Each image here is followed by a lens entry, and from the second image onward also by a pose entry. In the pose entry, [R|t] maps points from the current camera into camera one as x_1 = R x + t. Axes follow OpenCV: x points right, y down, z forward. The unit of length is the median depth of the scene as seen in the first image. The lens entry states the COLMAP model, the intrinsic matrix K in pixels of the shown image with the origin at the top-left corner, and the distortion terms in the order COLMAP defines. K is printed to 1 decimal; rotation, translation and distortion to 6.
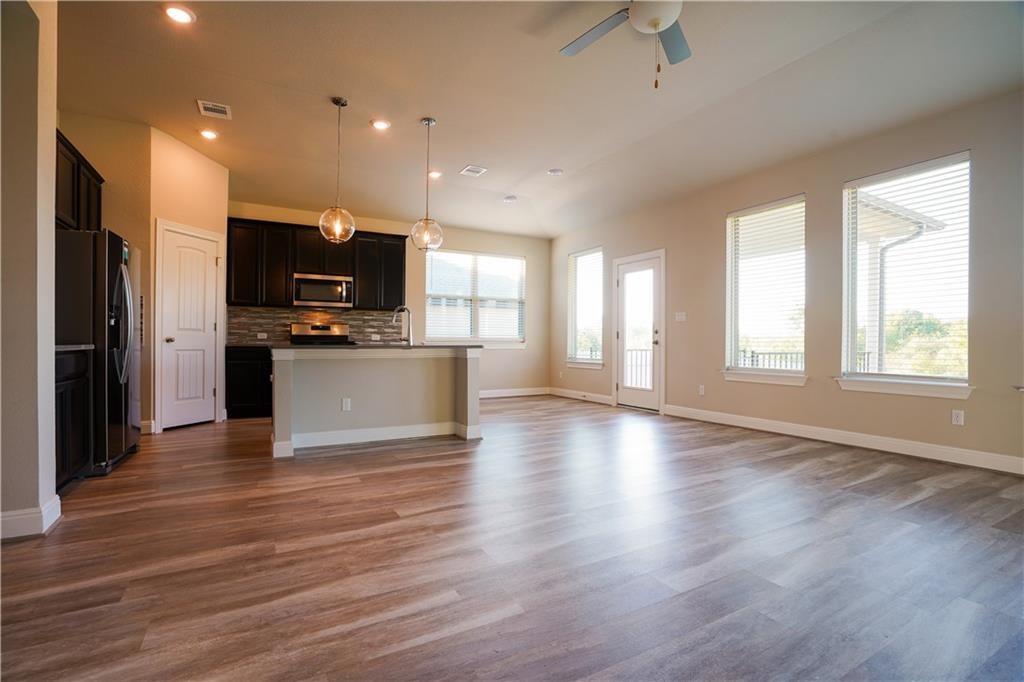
lens RADIAL K [[474.0, 0, 510.2], [0, 474.0, 342.2], [0, 0, 1]] dist [-0.060078, 0.023973]
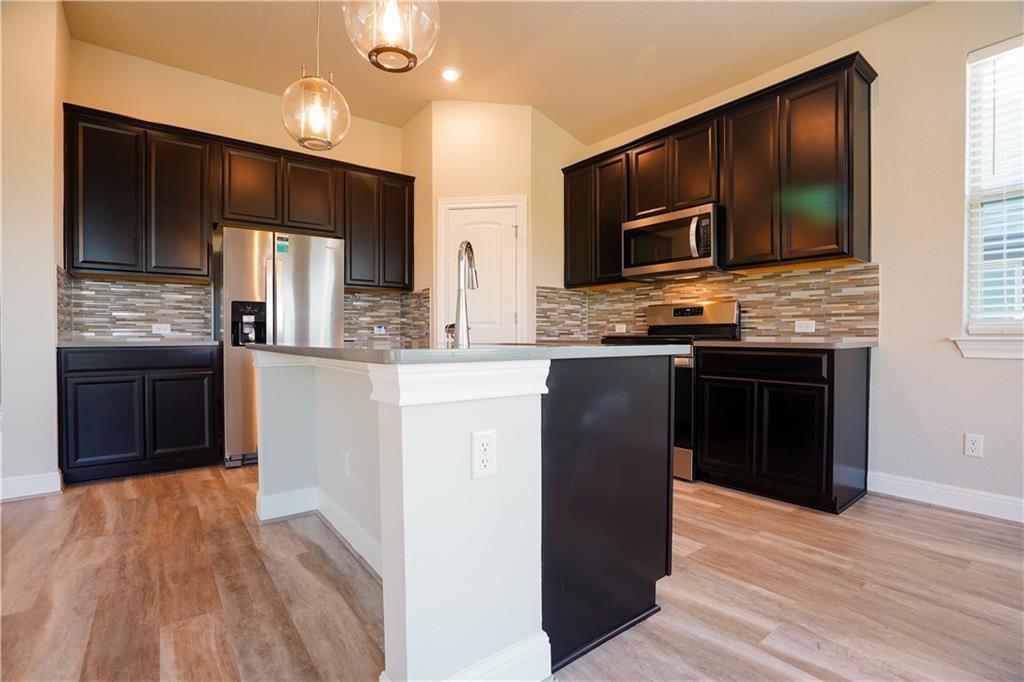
lens RADIAL K [[474.0, 0, 510.2], [0, 474.0, 342.2], [0, 0, 1]] dist [-0.060078, 0.023973]
pose [[0.145133, 0.007736, -0.989382, 0.113444], [0.001054, 0.999968, 0.007974, 0.000776], [0.989412, -0.002200, 0.145121, 0.732859]]
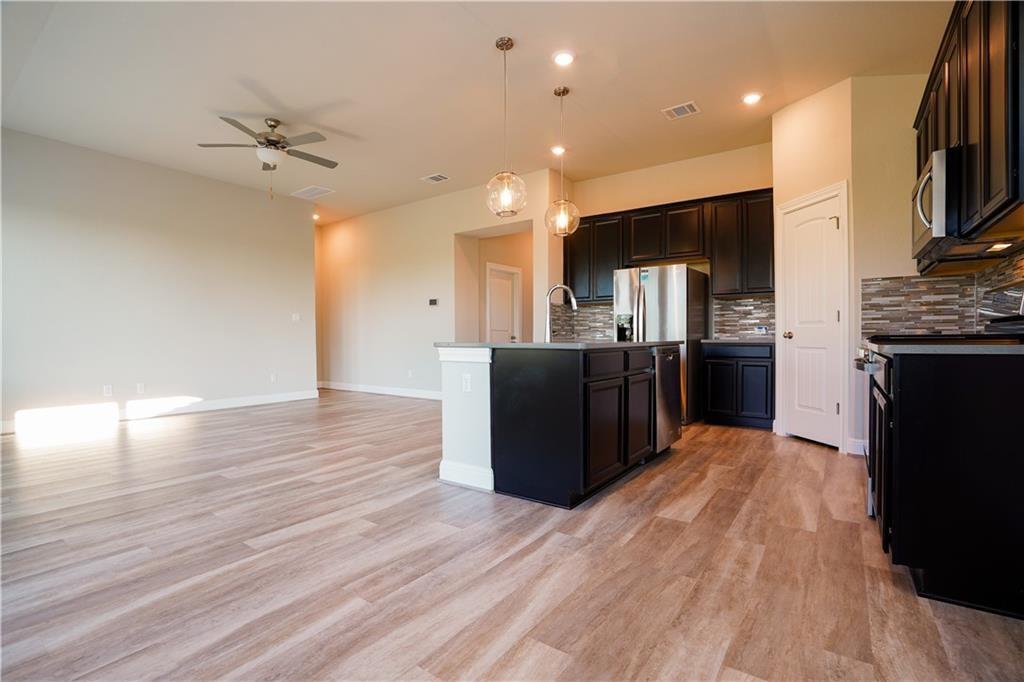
lens RADIAL K [[474.0, 0, 510.2], [0, 474.0, 342.2], [0, 0, 1]] dist [-0.060078, 0.023973]
pose [[-0.903844, 0.003817, -0.427846, 0.096677], [0.000183, 0.999964, 0.008536, 0.000619], [0.427863, 0.007637, -0.903811, 1.186917]]
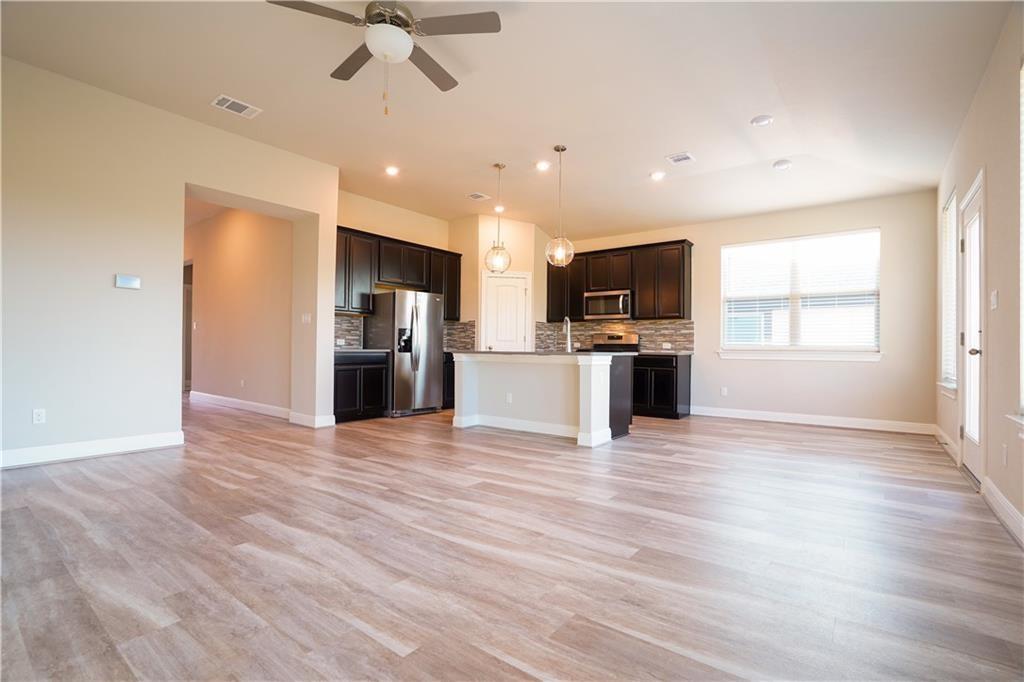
lens RADIAL K [[474.0, 0, 510.2], [0, 474.0, 342.2], [0, 0, 1]] dist [-0.060078, 0.023973]
pose [[0.396299, -0.012110, -0.918042, 0.555231], [-0.009188, 0.999811, -0.017155, 0.002529], [0.918076, 0.015234, 0.396113, 0.326524]]
